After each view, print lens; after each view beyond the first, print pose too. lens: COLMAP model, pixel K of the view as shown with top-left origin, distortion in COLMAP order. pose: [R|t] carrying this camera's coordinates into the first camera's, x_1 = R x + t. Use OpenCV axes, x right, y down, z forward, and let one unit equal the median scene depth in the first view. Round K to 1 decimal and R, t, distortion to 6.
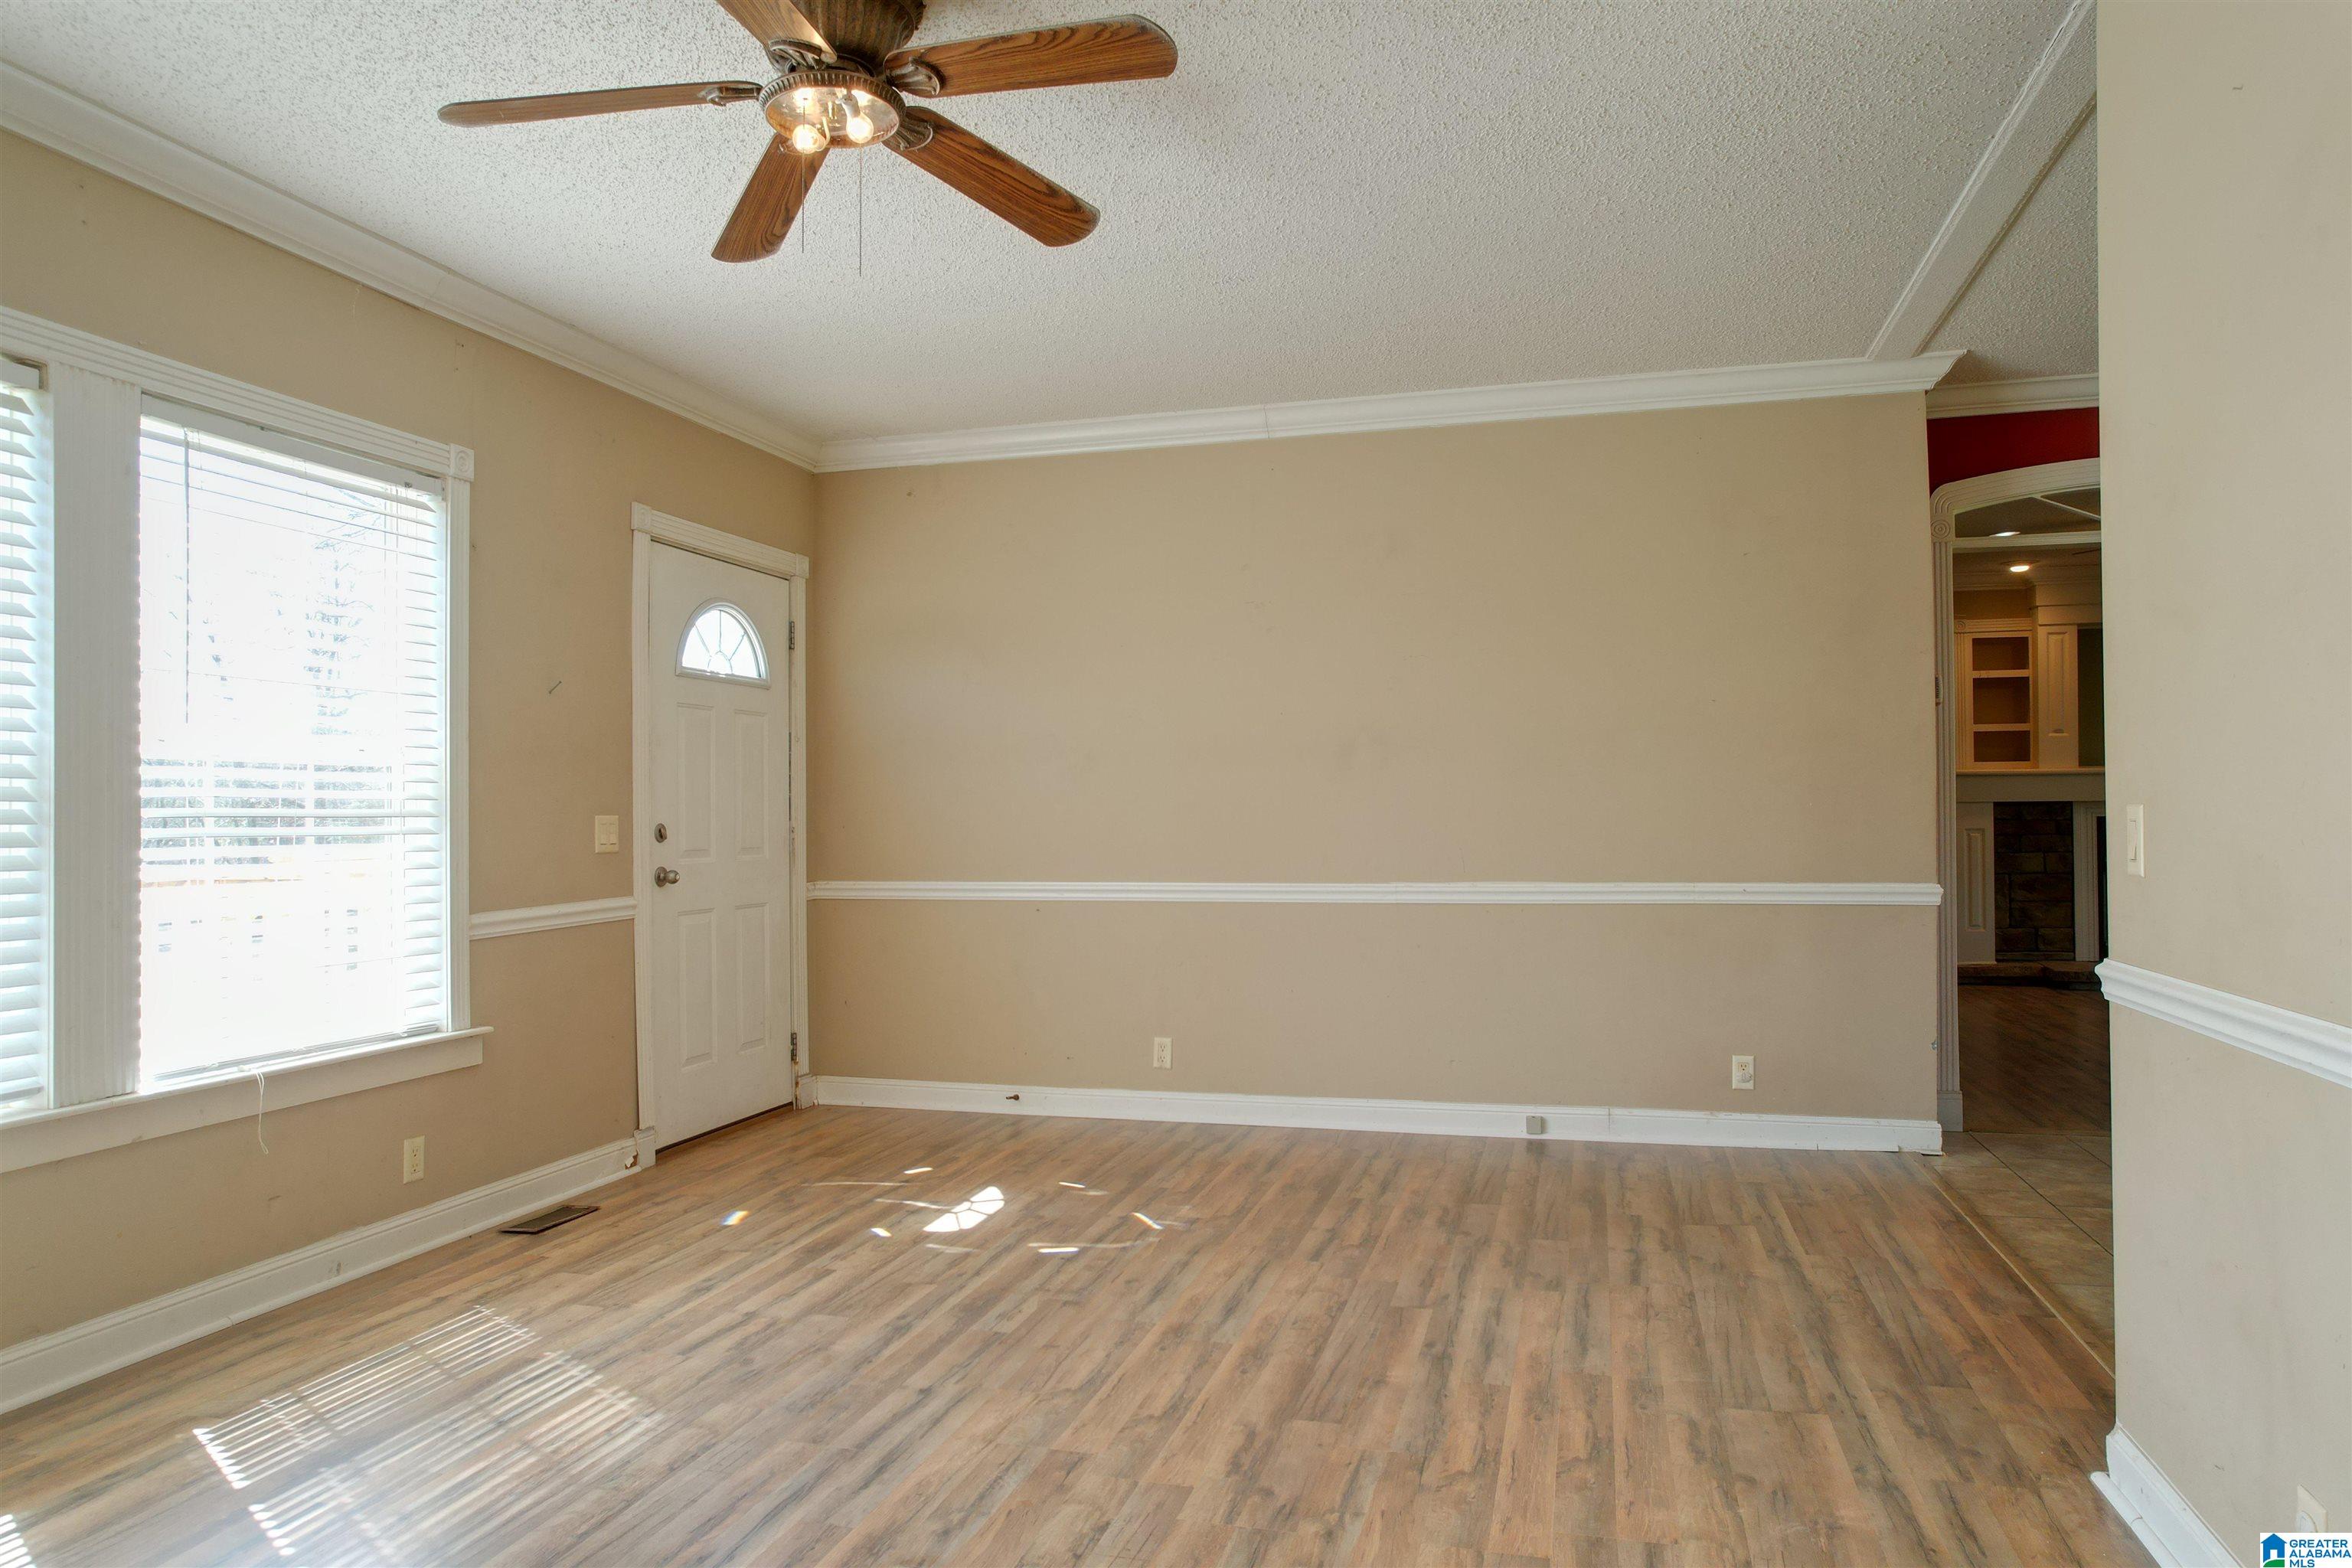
lens RADIAL K [[1502.6, 0, 1194.1], [0, 1502.6, 760.3], [0, 0, 1]] dist [-0.075727, 0.066245]
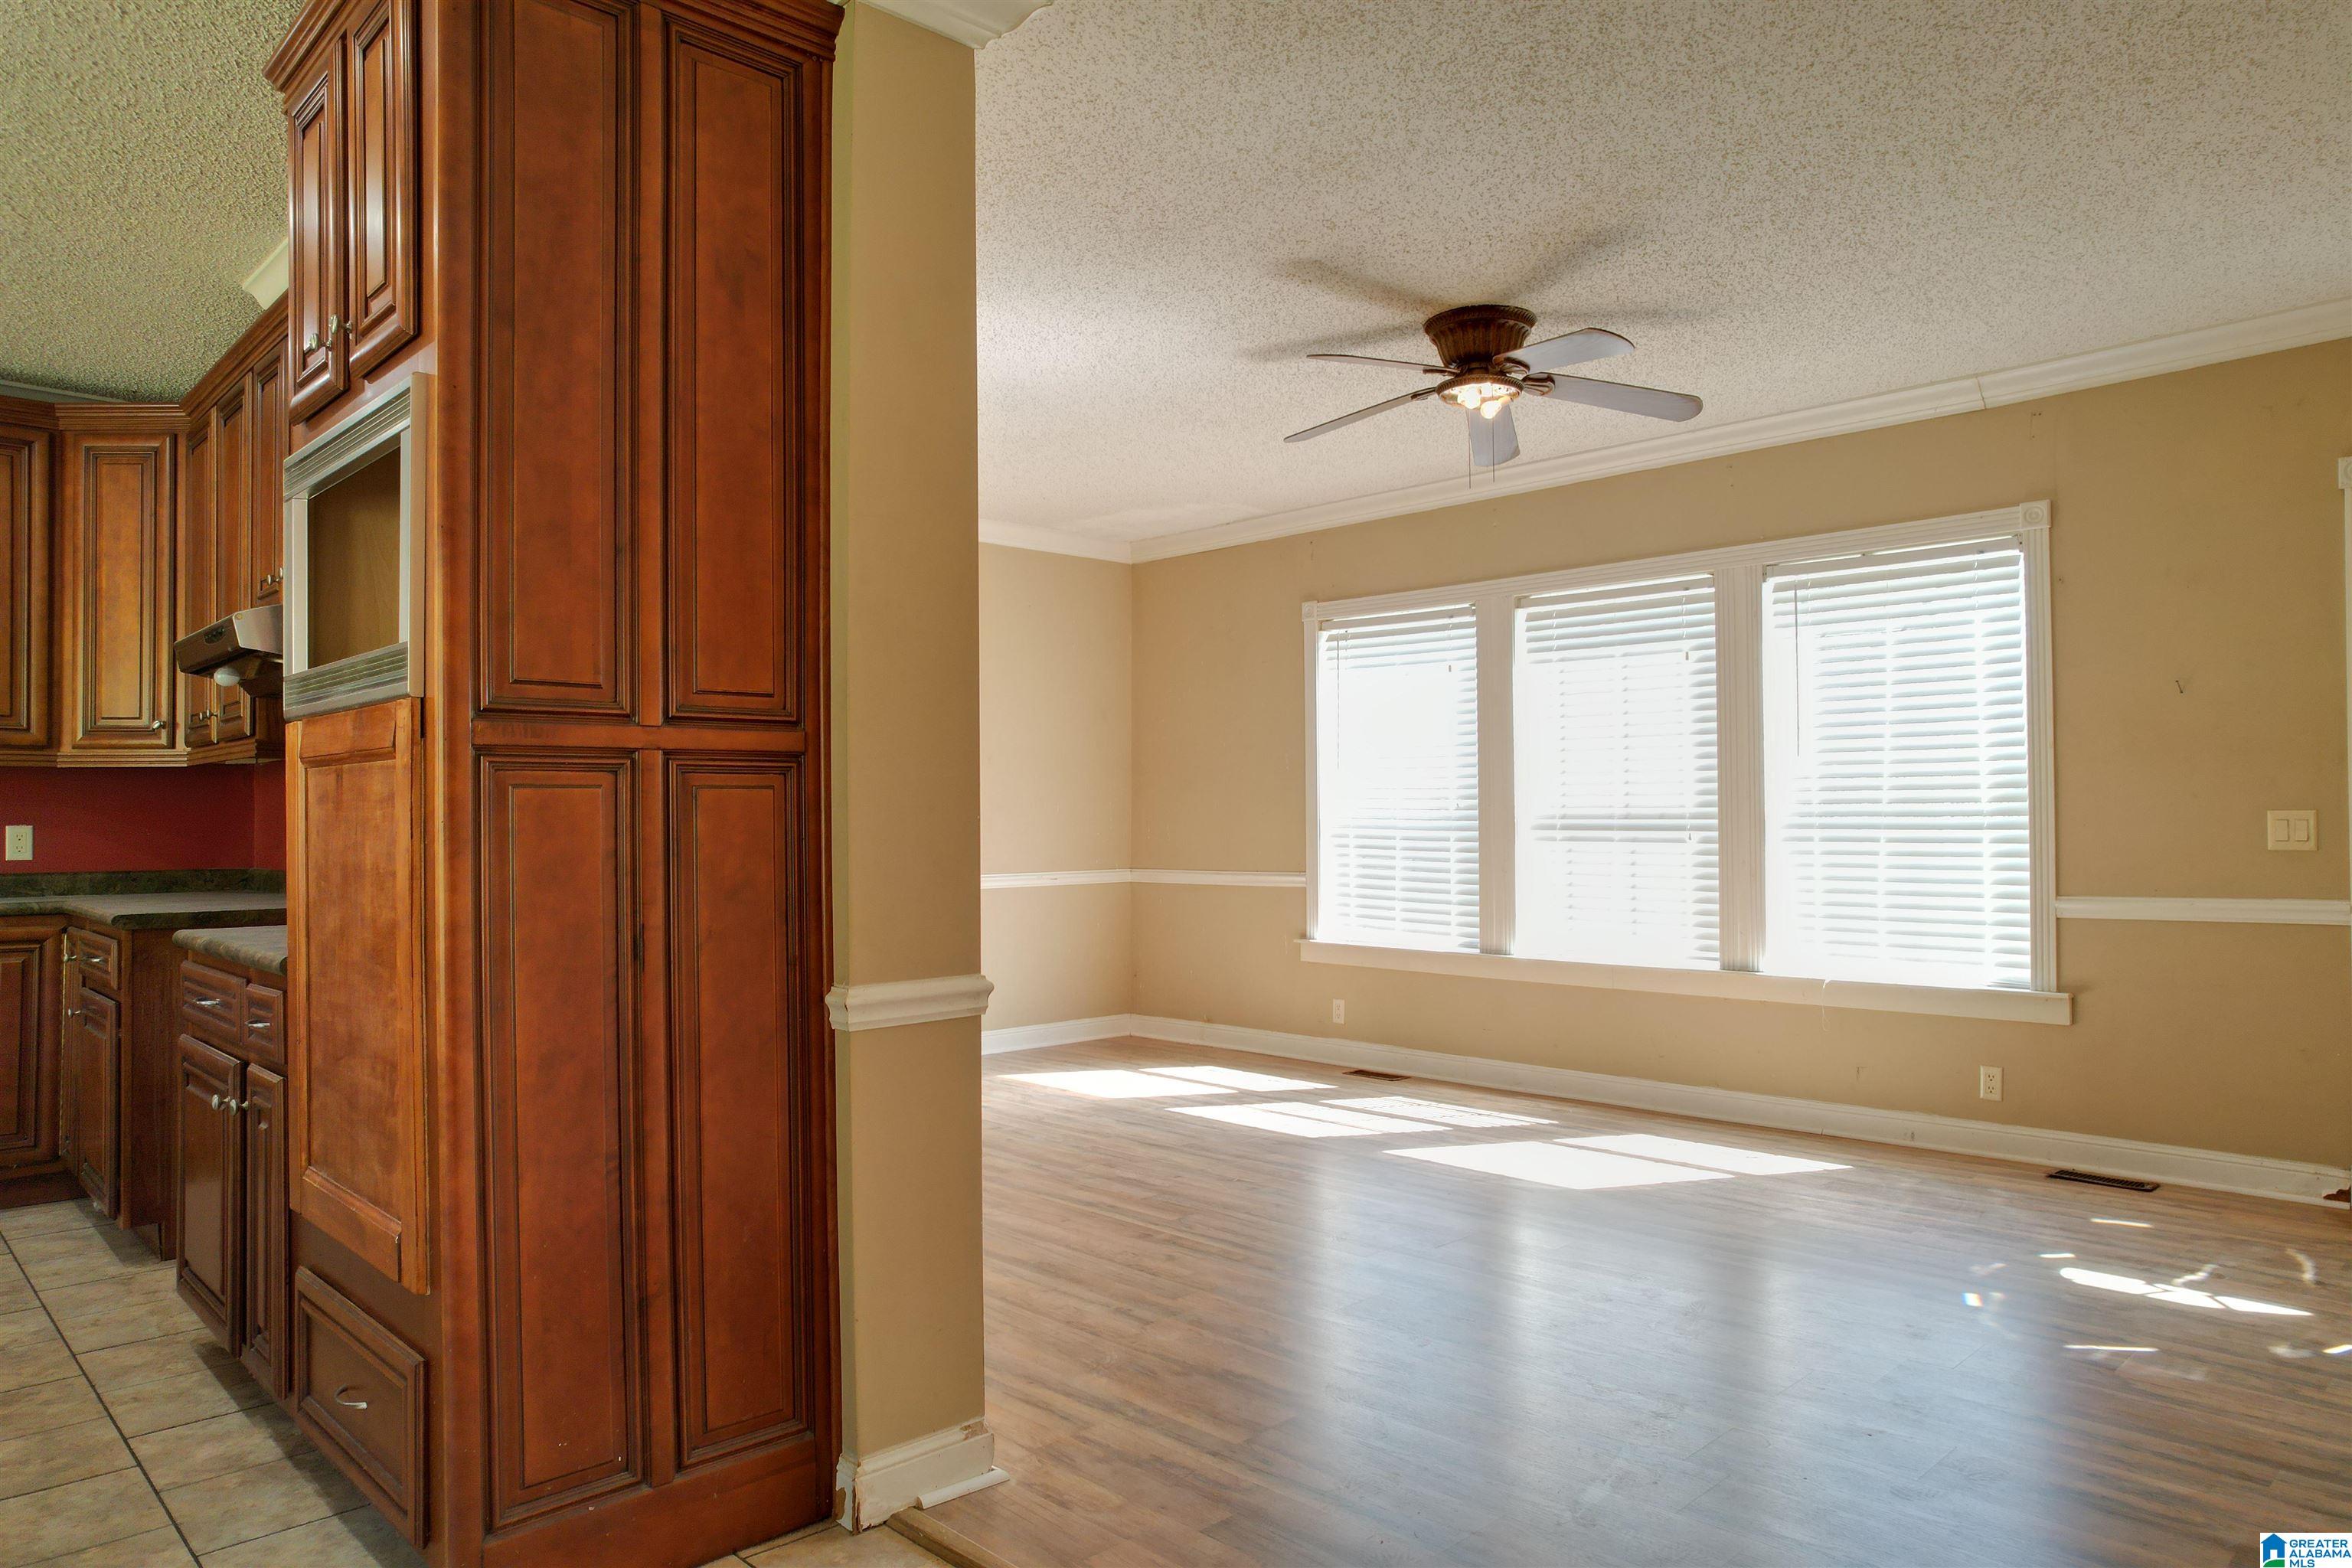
lens RADIAL K [[1502.6, 0, 1174.7], [0, 1502.6, 796.3], [0, 0, 1]] dist [-0.075727, 0.066245]
pose [[-0.512598, 0.001197, -0.858628, 0.883111], [0.044545, 0.998689, -0.025200, 0.023088], [0.857472, -0.051165, -0.511980, 1.012439]]
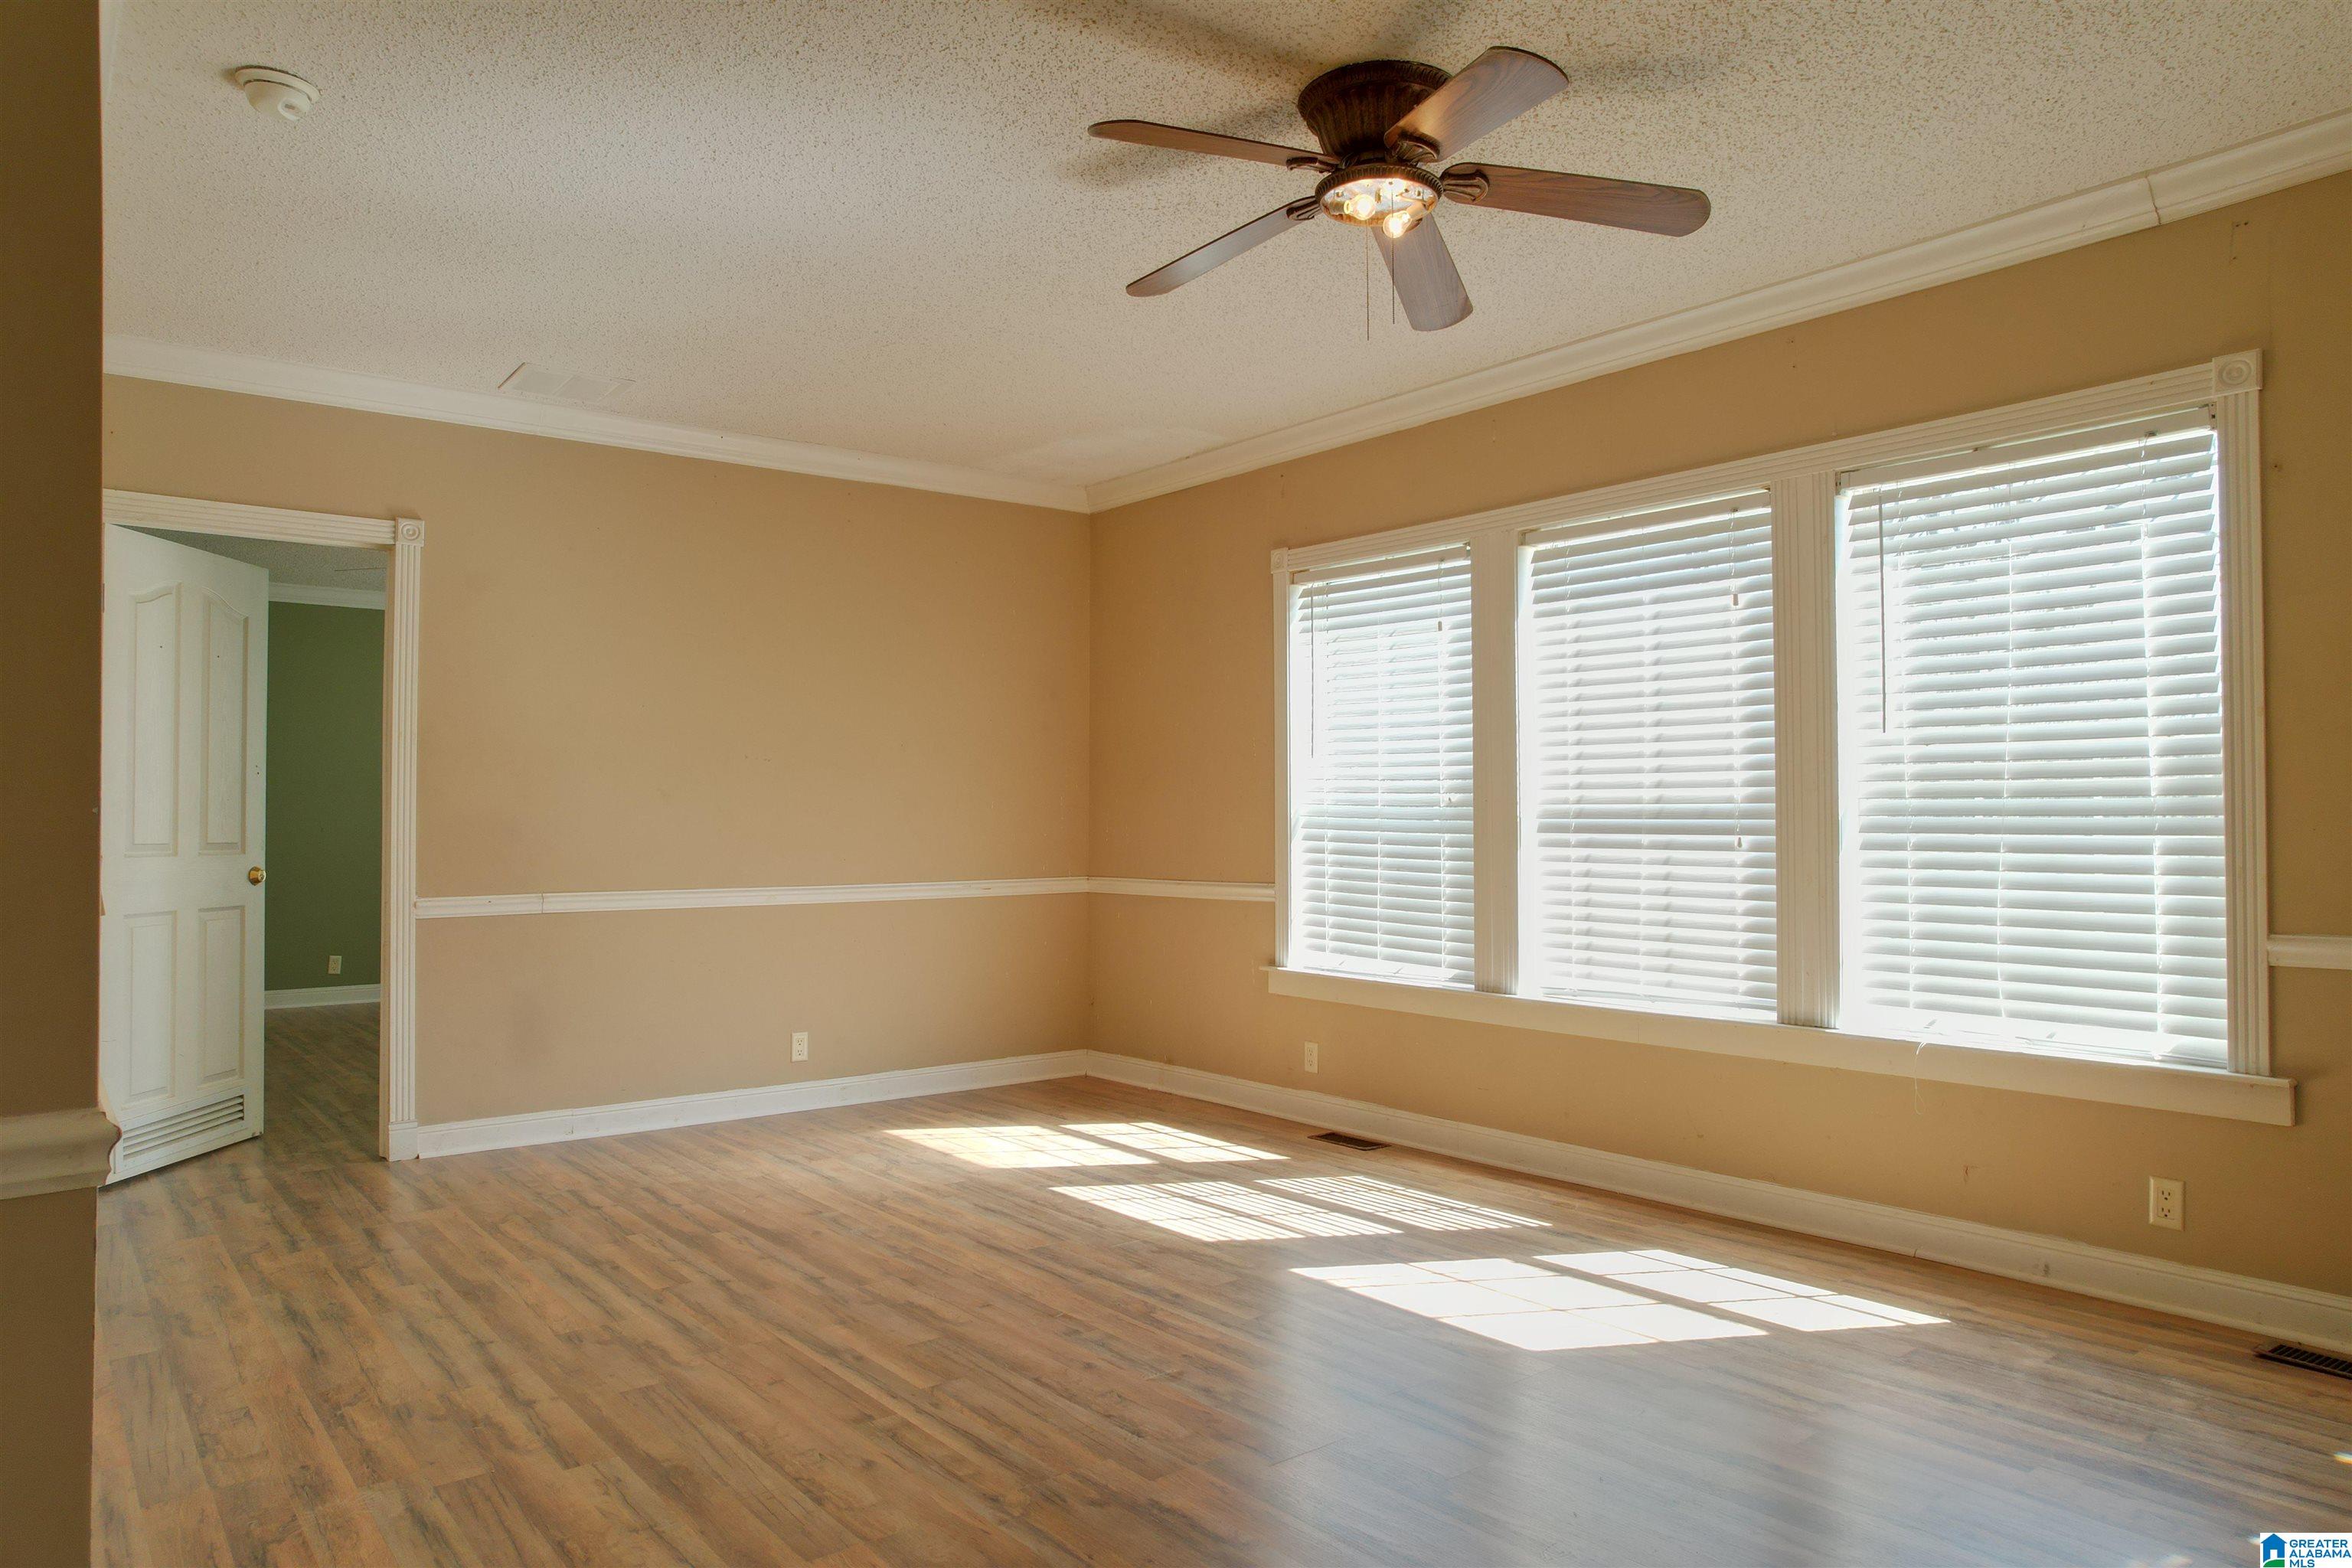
lens RADIAL K [[1502.6, 0, 1169.4], [0, 1502.6, 795.5], [0, 0, 1]] dist [-0.075727, 0.066245]
pose [[-0.589891, 0.001052, -0.807482, 0.502316], [0.041044, 0.998746, -0.028682, 0.028256], [0.806439, -0.050062, -0.589194, 1.001942]]
